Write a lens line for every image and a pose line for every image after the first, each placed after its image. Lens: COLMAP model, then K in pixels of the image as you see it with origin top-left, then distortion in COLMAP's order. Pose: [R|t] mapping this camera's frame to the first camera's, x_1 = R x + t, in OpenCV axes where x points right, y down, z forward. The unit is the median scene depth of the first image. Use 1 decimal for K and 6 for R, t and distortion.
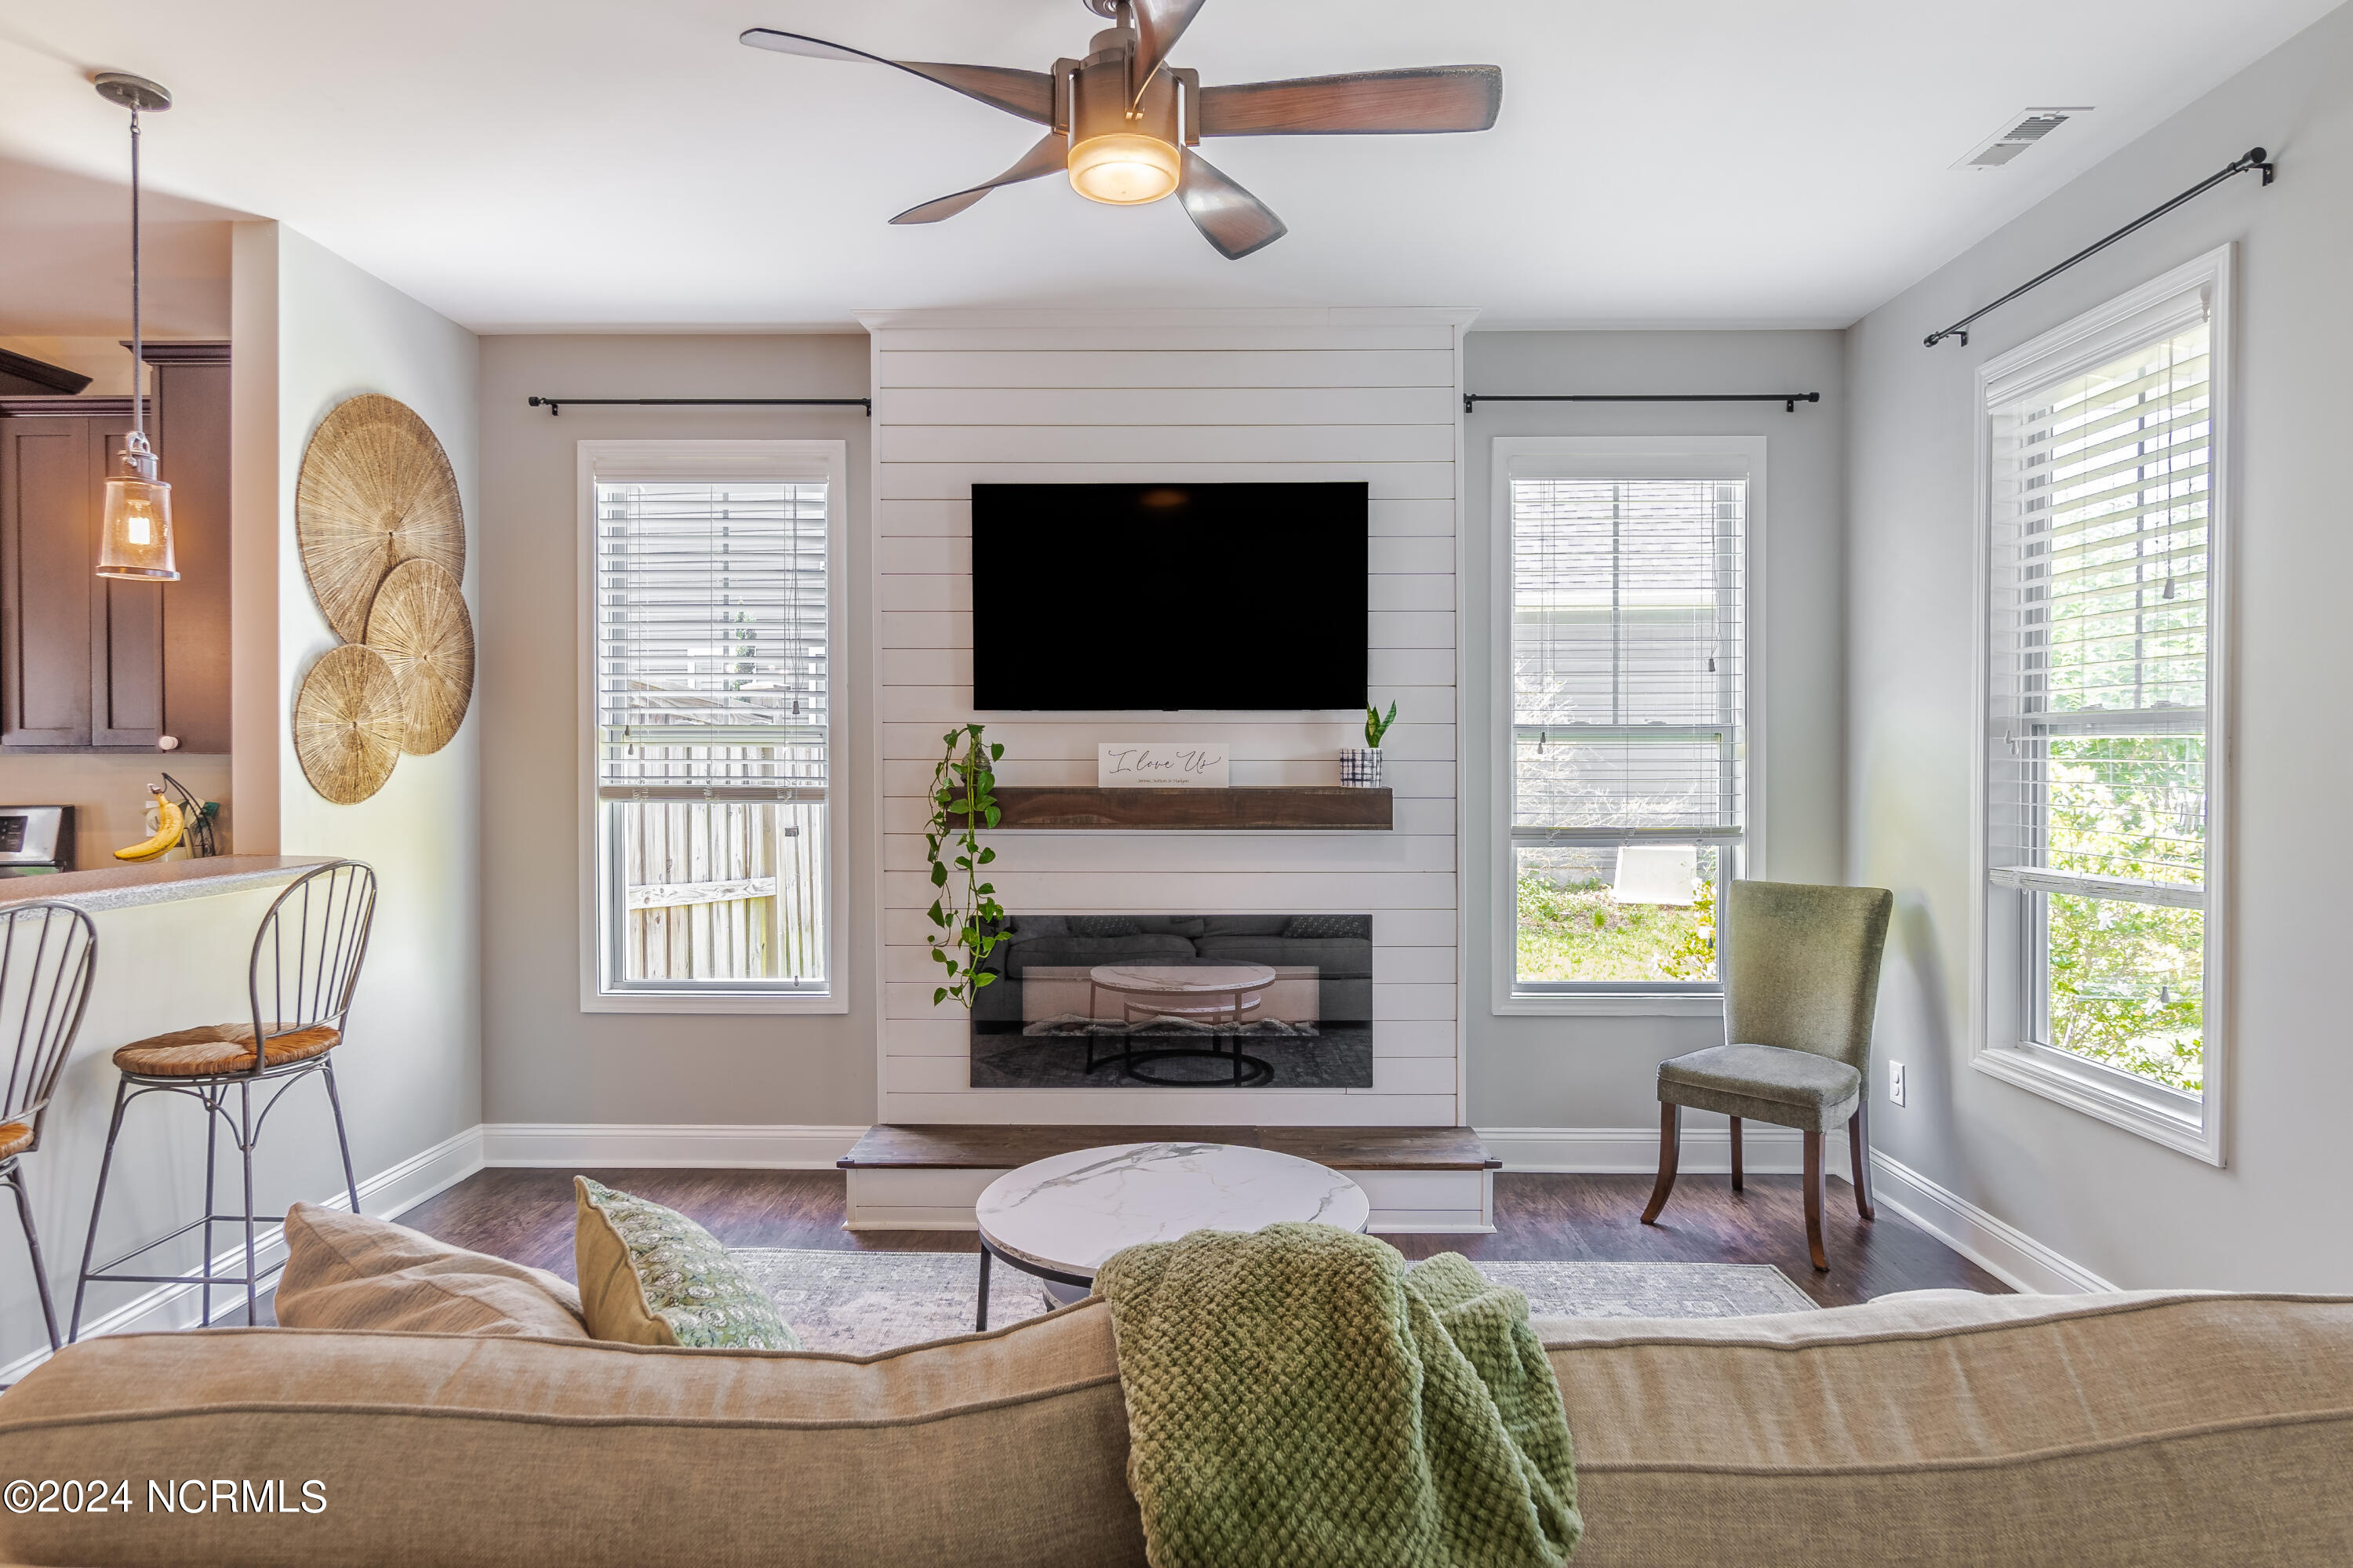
lens RADIAL K [[1320.3, 0, 1174.0], [0, 1320.3, 771.7], [0, 0, 1]] dist [-0.001292, -0.000686]
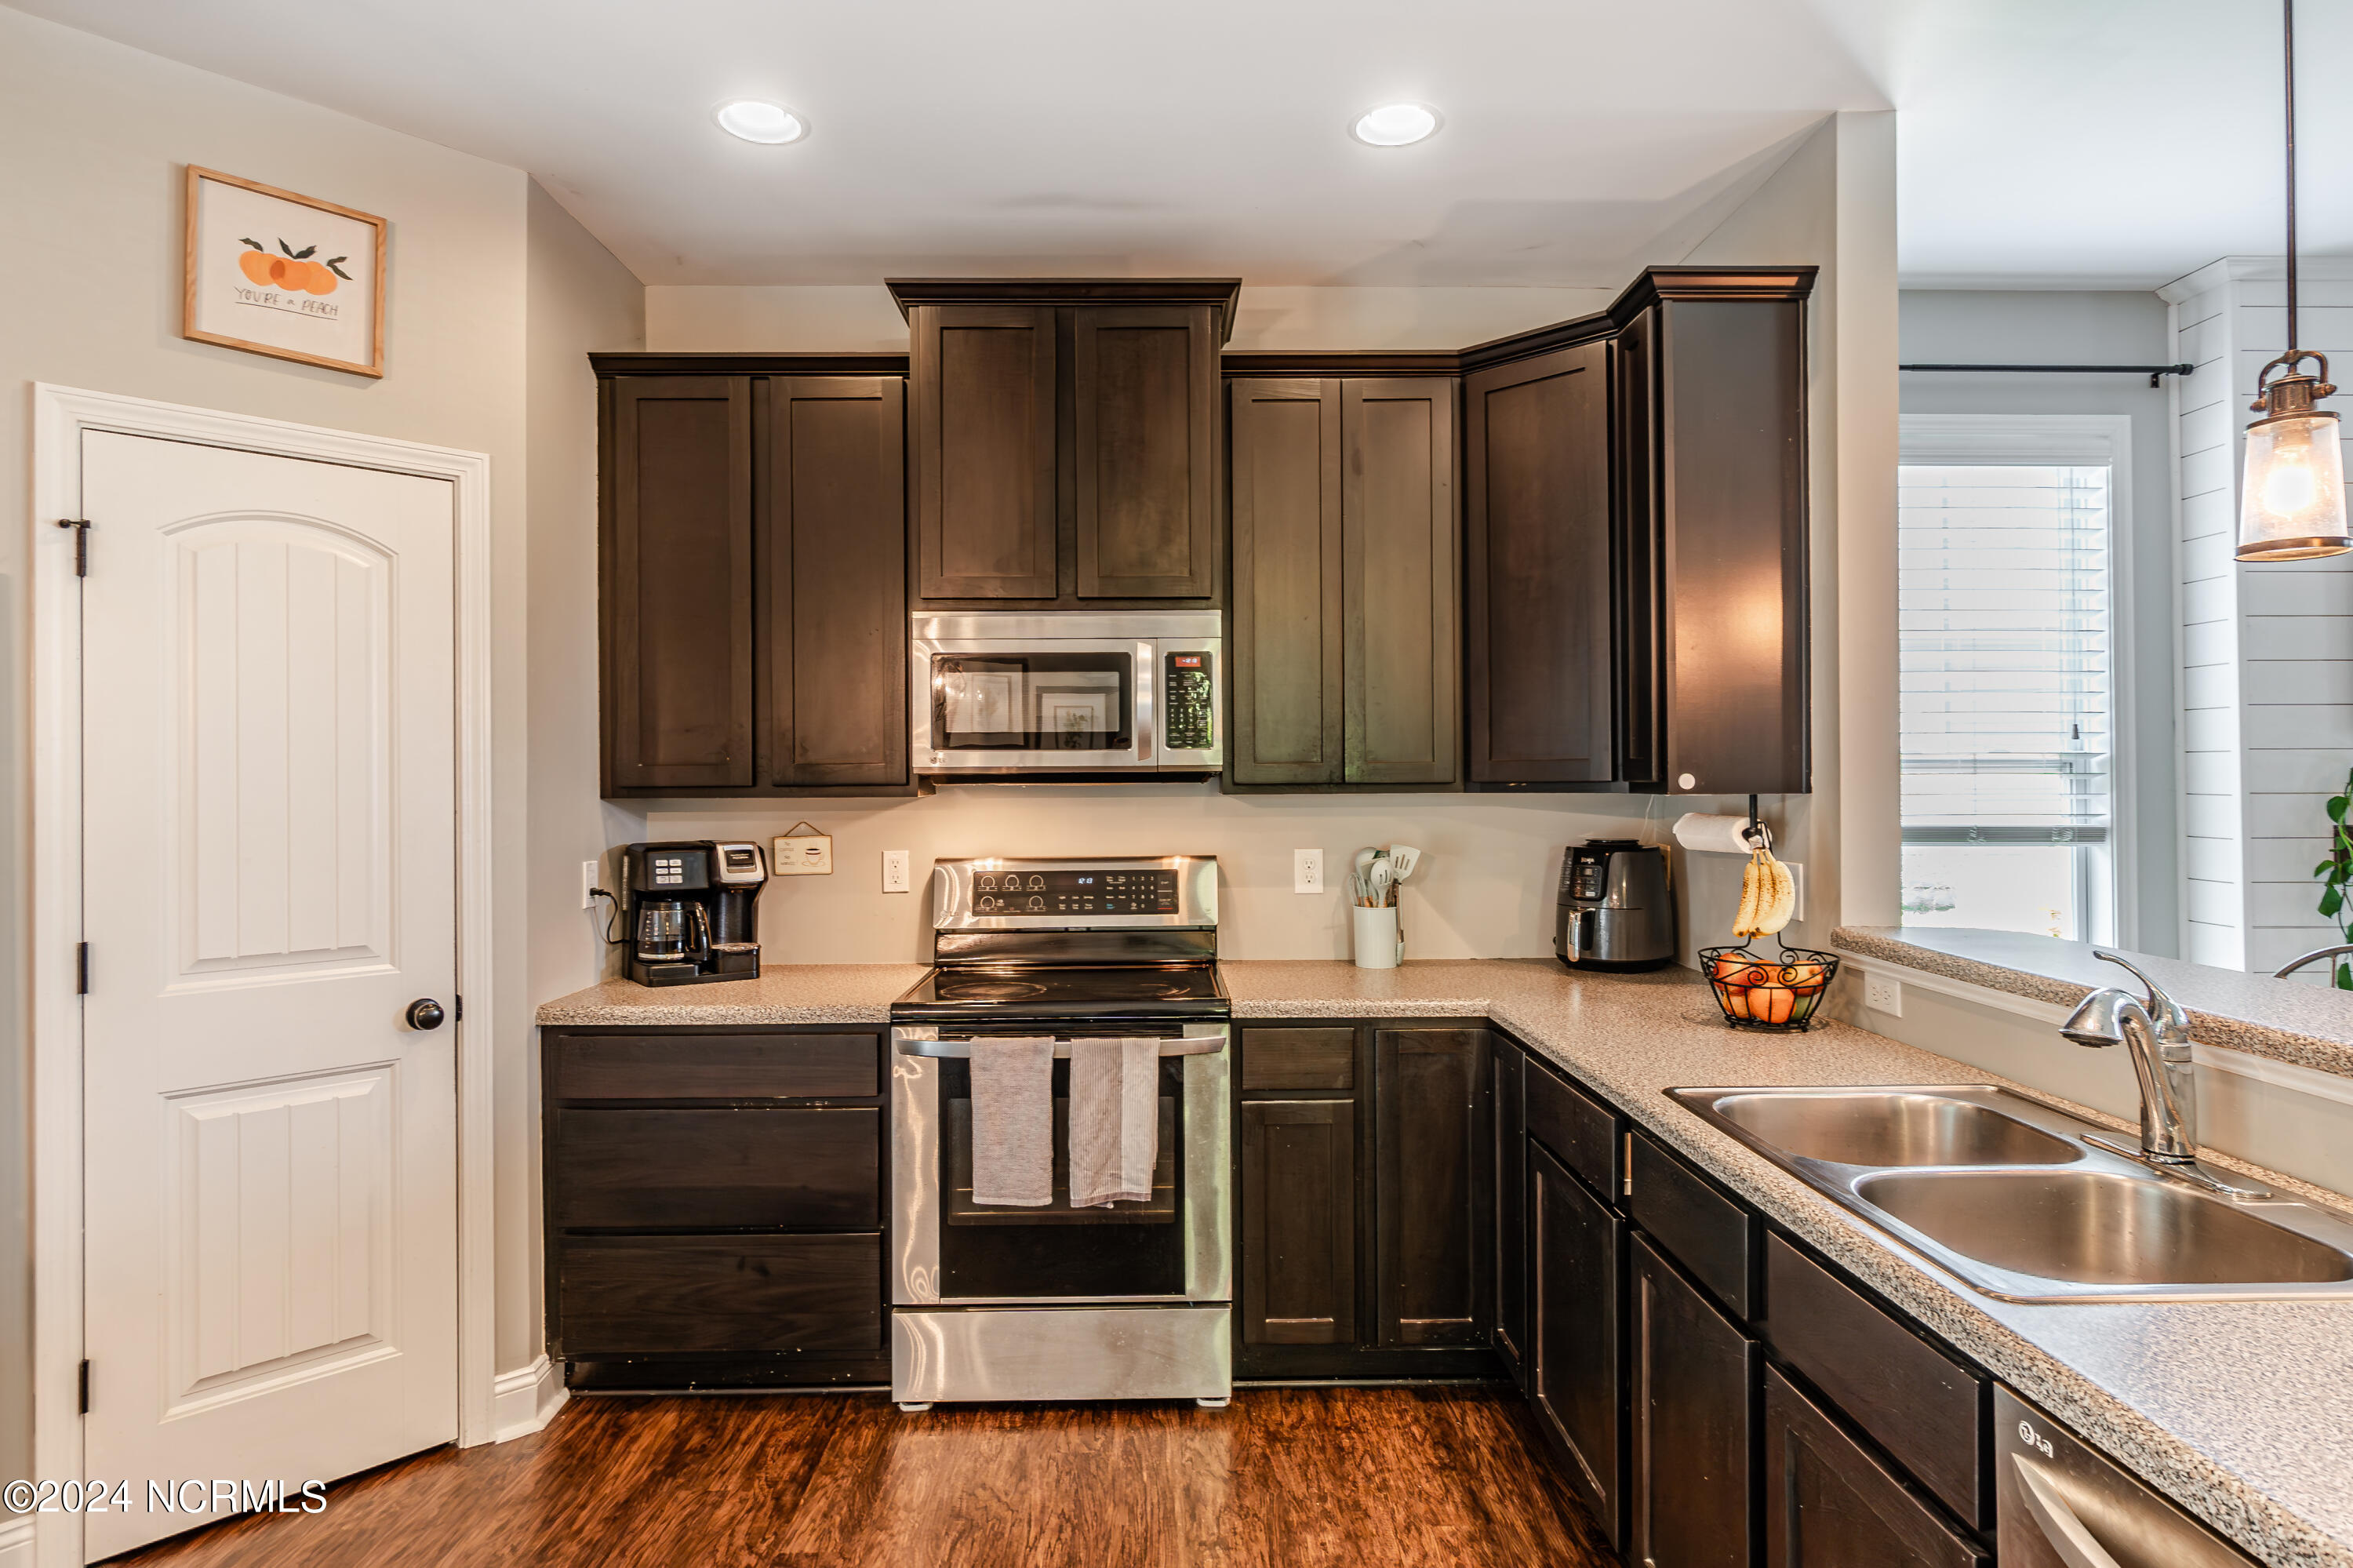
lens RADIAL K [[1284.3, 0, 1176.6], [0, 1284.3, 774.2], [0, 0, 1]] dist [-0.005813, 0.000112]
pose [[0.999174, -0.007480, 0.039948, -0.950992], [0.008035, 0.999873, -0.013759, -0.015738], [-0.039840, 0.014069, 0.999107, 0.224994]]
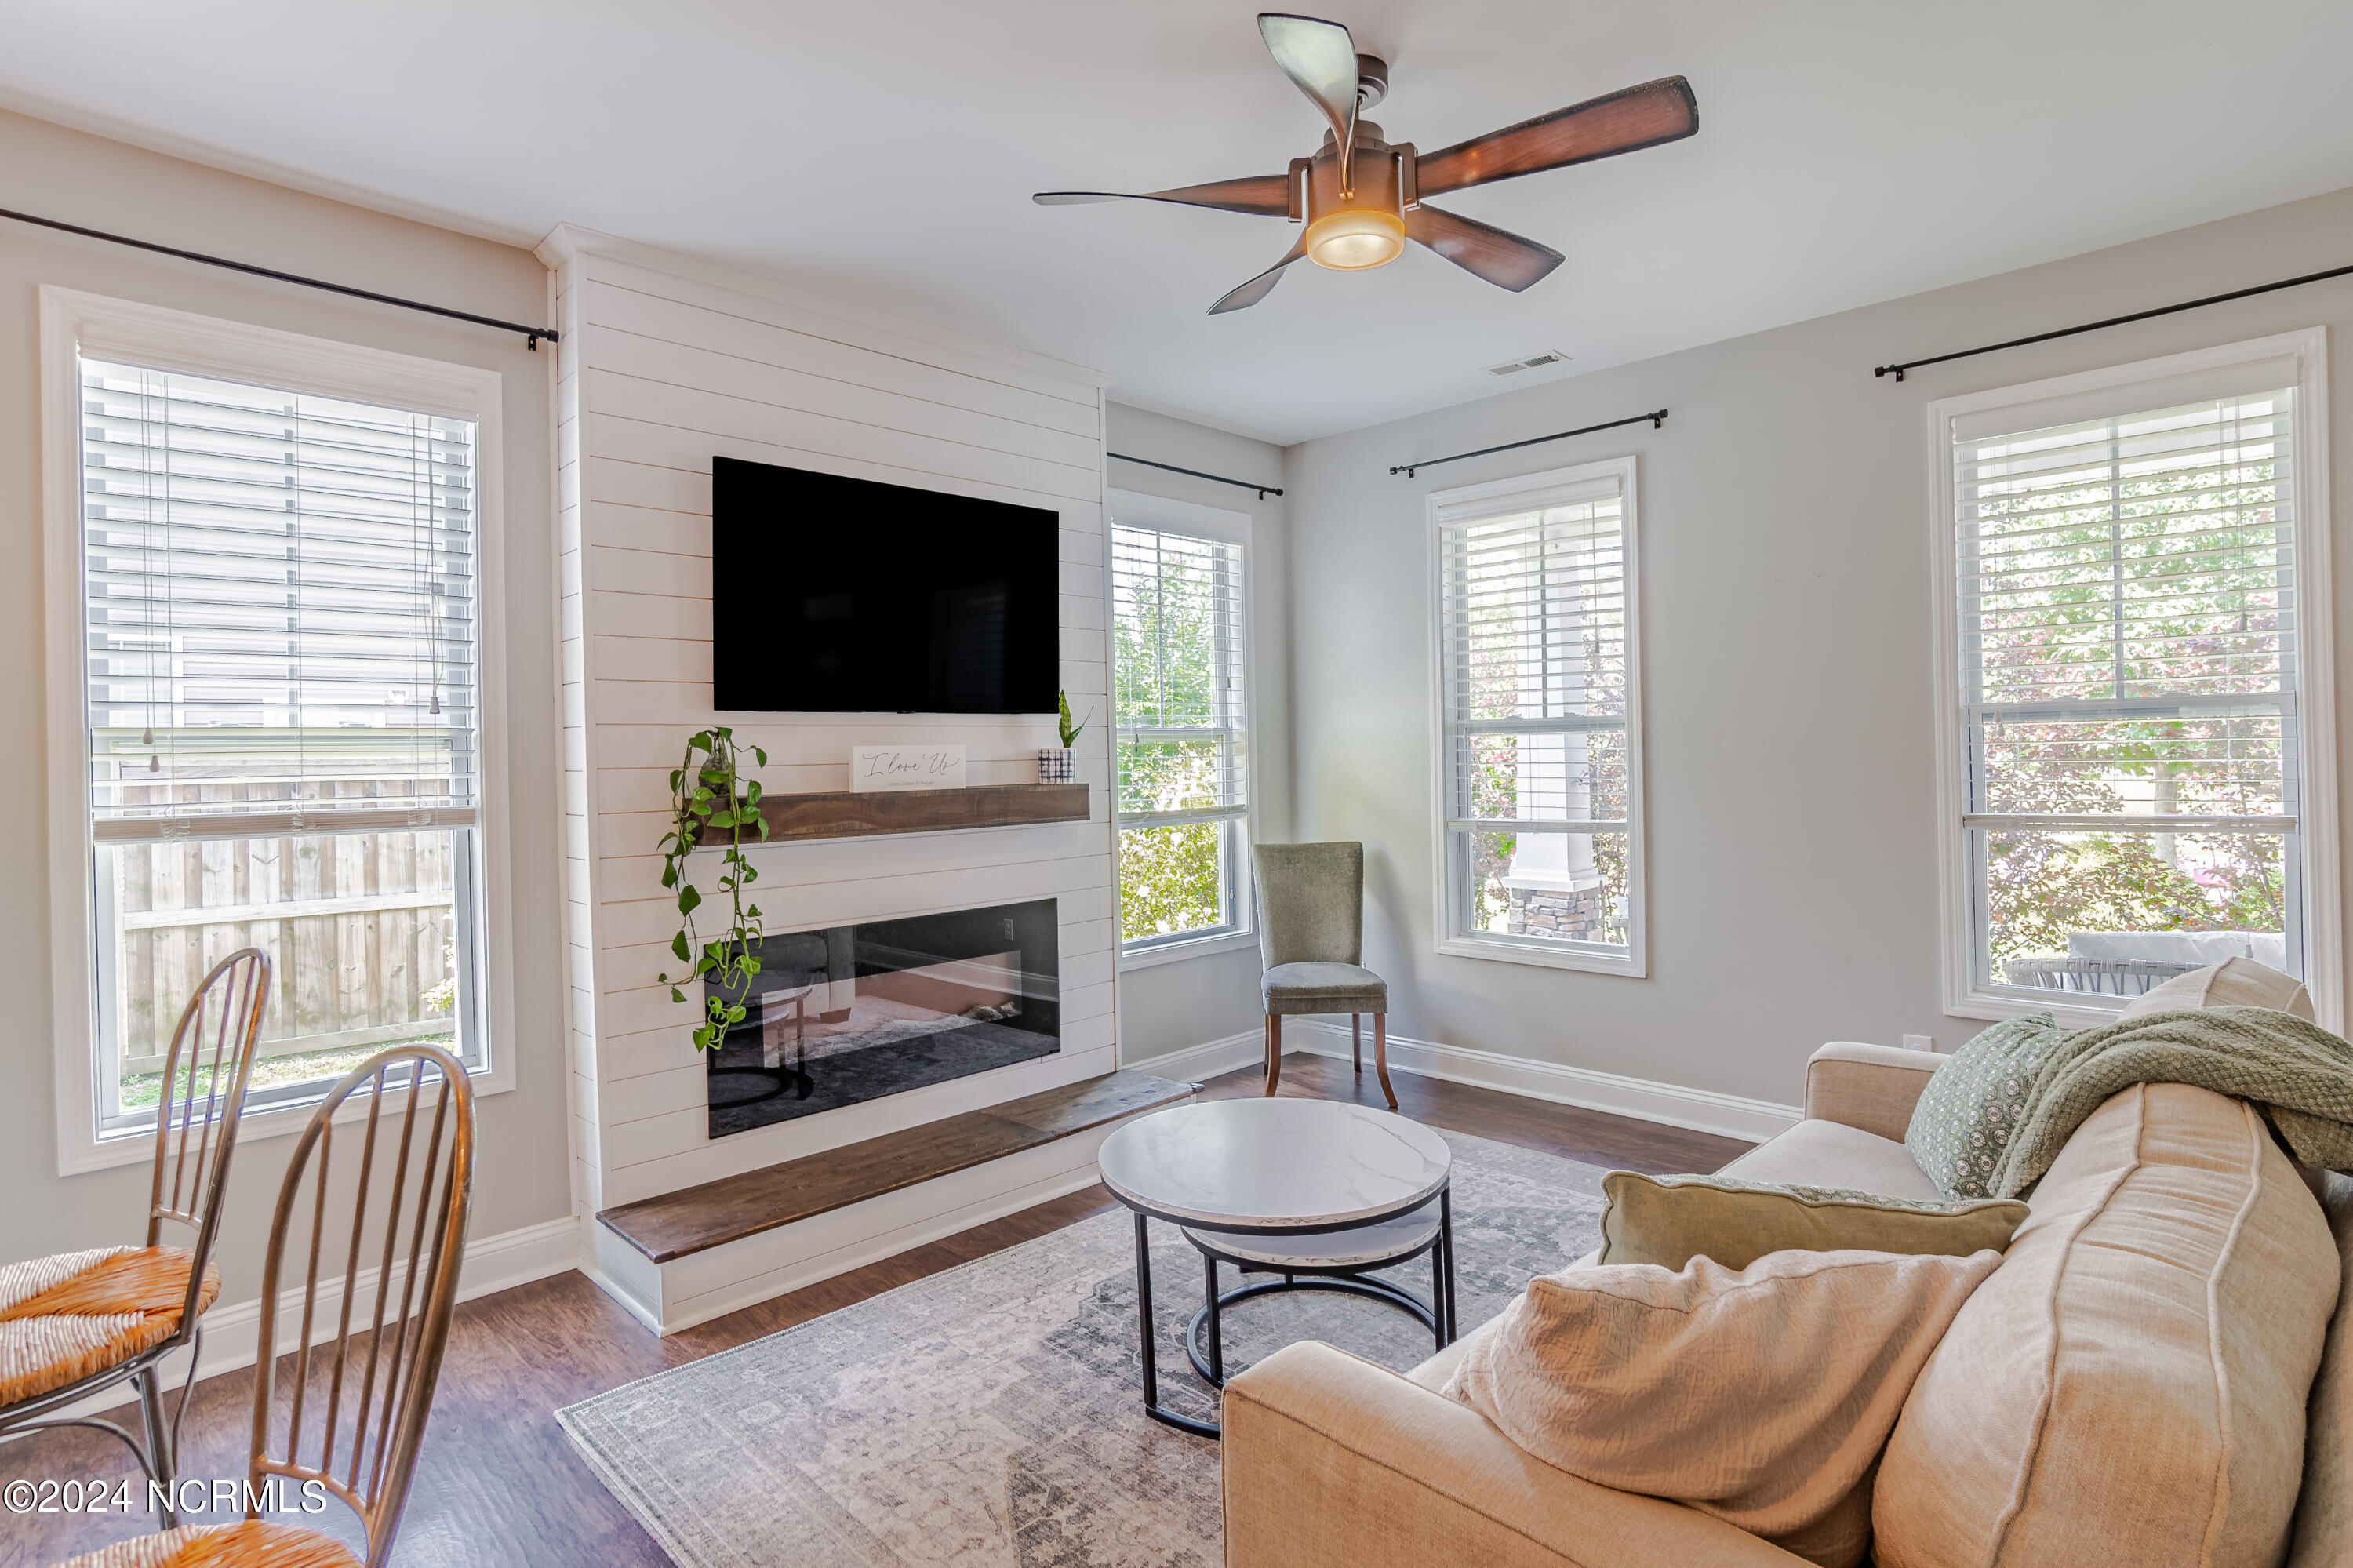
lens RADIAL K [[1184.3, 0, 1167.3], [0, 1184.3, 750.9], [0, 0, 1]] dist [-0.018839, 0.000329]
pose [[0.694076, -0.012868, 0.719786, -0.514658], [0.027578, 0.999582, -0.008723, -0.004340], [-0.719373, 0.025905, 0.694141, 0.236192]]
